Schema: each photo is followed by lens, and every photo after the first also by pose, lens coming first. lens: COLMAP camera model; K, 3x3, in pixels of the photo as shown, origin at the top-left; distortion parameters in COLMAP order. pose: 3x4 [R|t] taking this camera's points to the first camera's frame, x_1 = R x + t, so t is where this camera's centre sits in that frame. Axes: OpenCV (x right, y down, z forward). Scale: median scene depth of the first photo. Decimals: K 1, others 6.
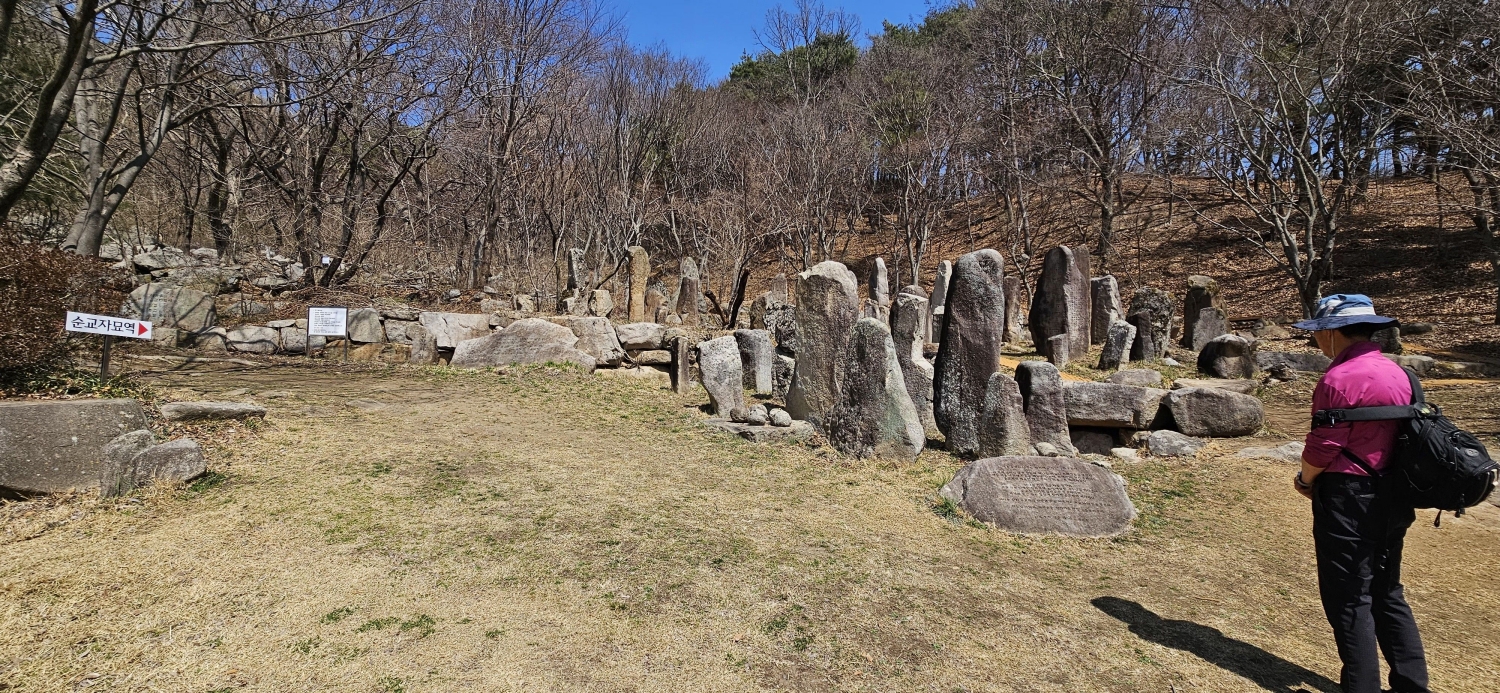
lens RADIAL K [[607.3, 0, 750.0], [0, 607.3, 346.5], [0, 0, 1]] dist [0.000899, -0.000032]
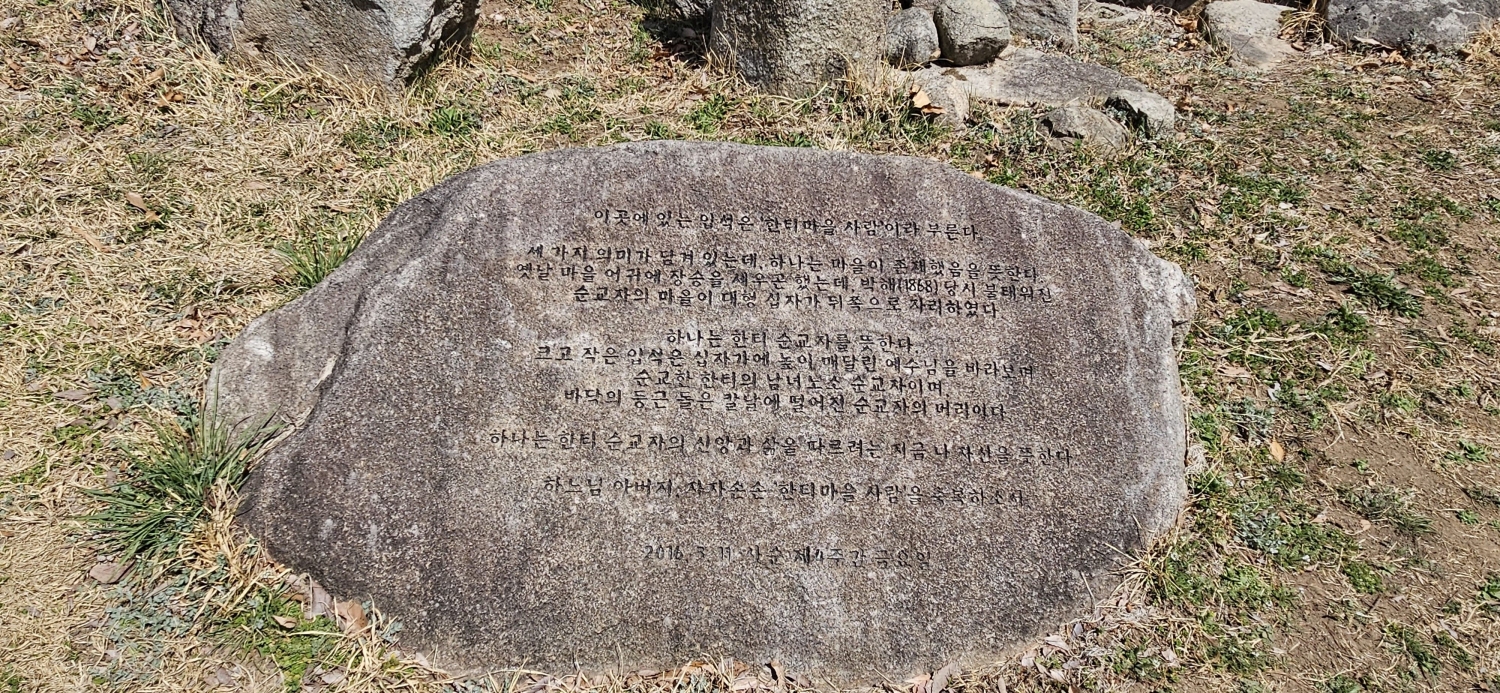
lens RADIAL K [[971.3, 0, 750.0], [0, 971.3, 346.5], [0, 0, 1]] dist [0.000575, 0.000093]
pose [[0.993481, -0.009974, 0.113558, 0.188058], [-0.057583, 0.815825, 0.575426, 0.025341], [-0.098383, -0.578213, 0.809932, 0.321424]]
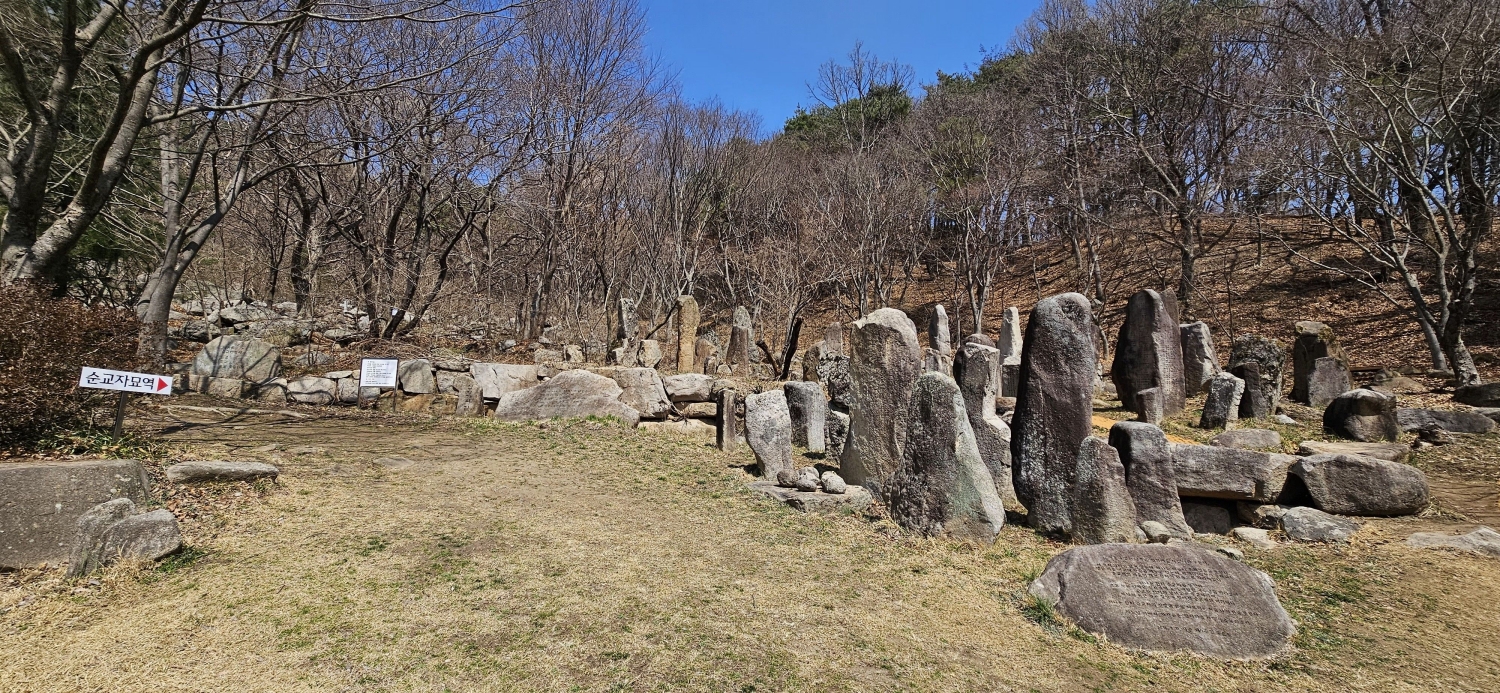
lens RADIAL K [[607.3, 0, 750.0], [0, 607.3, 346.5], [0, 0, 1]] dist [0.000899, -0.000032]
pose [[0.995812, -0.003443, -0.091356, 0.006557], [-0.003859, 0.996817, -0.079628, -0.007018], [0.091339, 0.079647, 0.992630, 0.056972]]
